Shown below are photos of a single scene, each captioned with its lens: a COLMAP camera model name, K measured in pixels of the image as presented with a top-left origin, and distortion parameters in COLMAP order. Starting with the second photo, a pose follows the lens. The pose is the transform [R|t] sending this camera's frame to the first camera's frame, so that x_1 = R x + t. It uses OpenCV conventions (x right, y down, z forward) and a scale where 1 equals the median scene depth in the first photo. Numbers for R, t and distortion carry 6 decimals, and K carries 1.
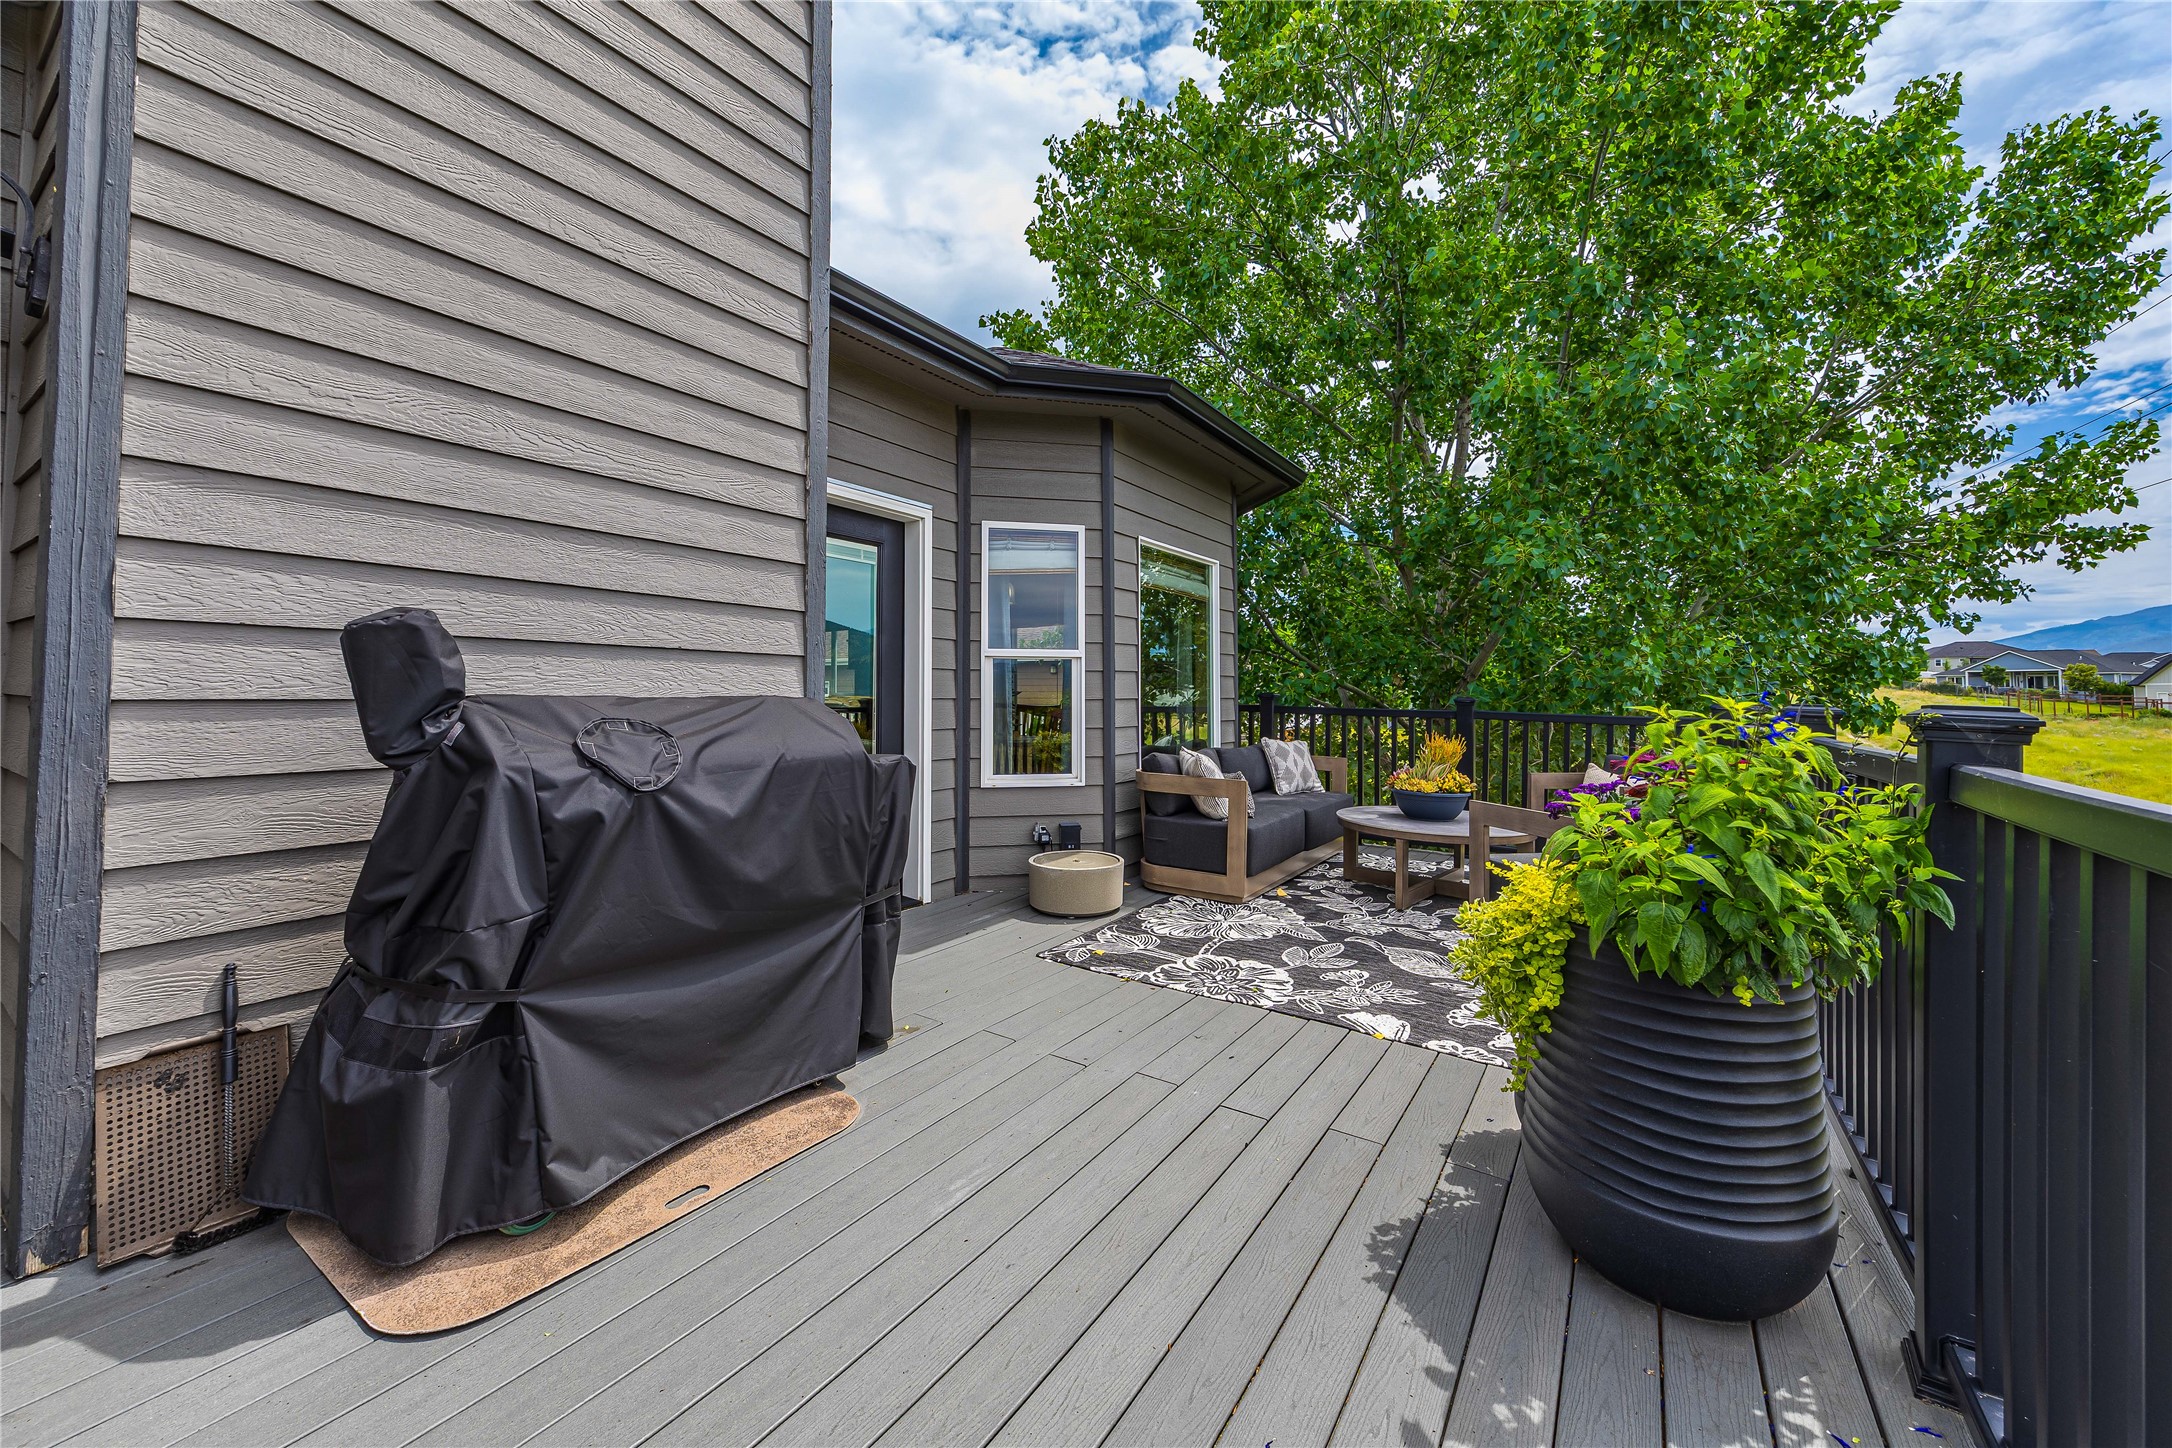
lens RADIAL K [[848.2, 0, 1111.5], [0, 848.2, 675.4], [0, 0, 1]] dist [-0.002145, -0.000248]
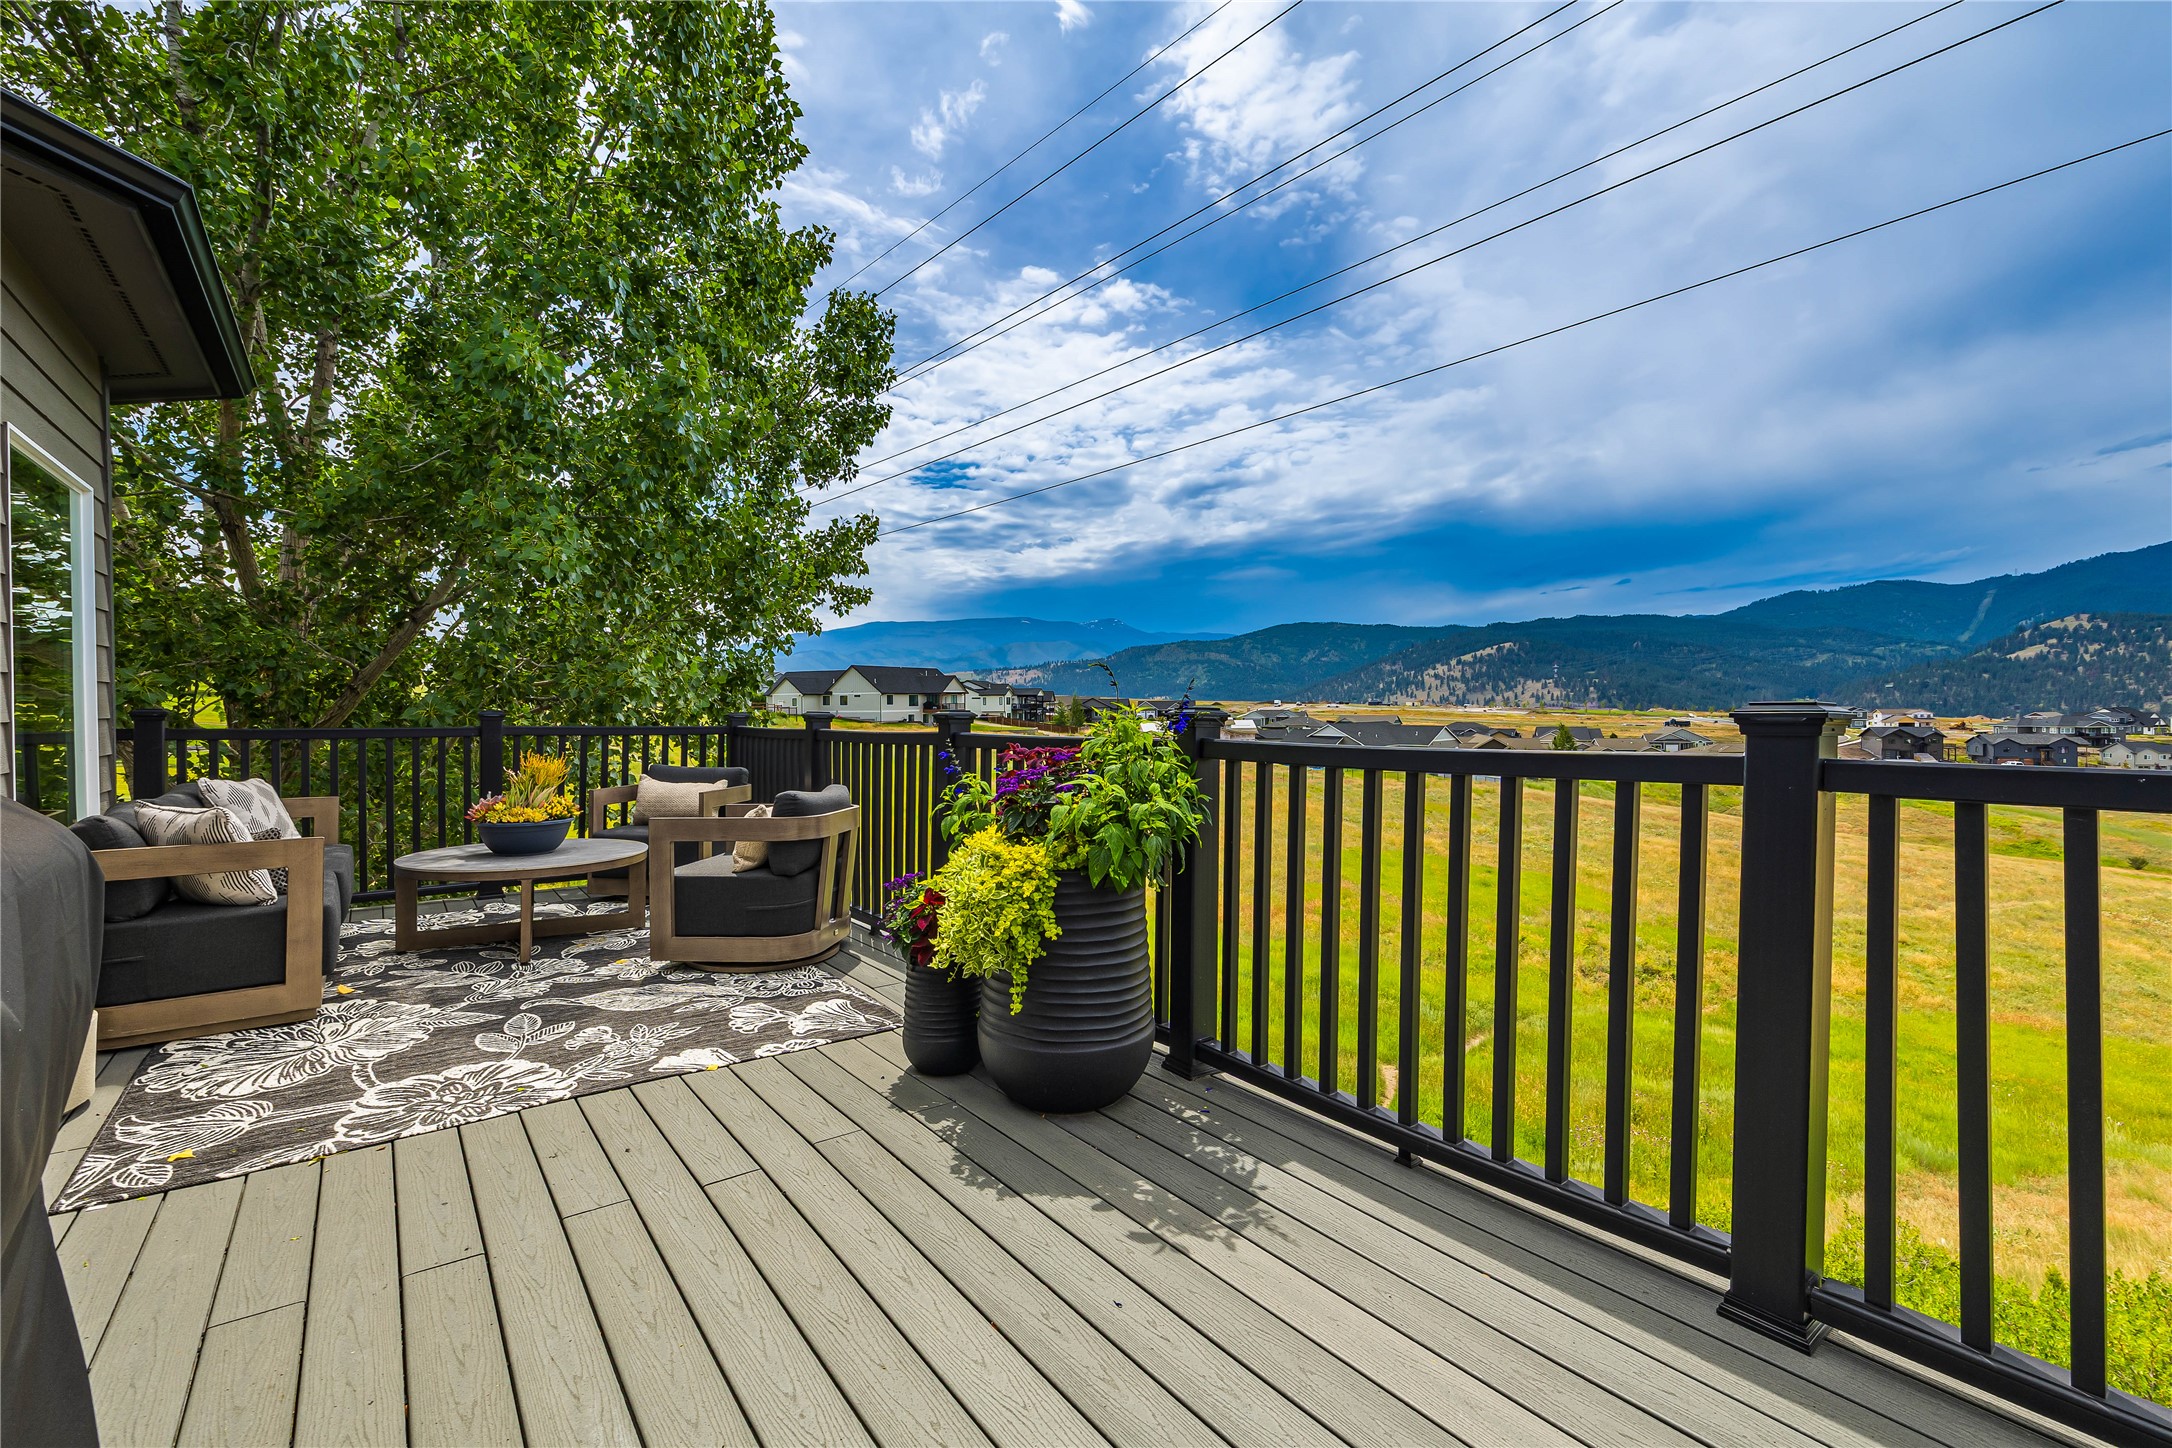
lens RADIAL K [[916.7, 0, 1072.8], [0, 916.7, 737.7], [0, 0, 1]] dist [0.002322, 0.000238]
pose [[0.348010, -0.042555, 0.936524, -0.413863], [-0.011620, 0.998697, 0.049698, 0.001761], [-0.937419, -0.028178, 0.347062, 0.235575]]
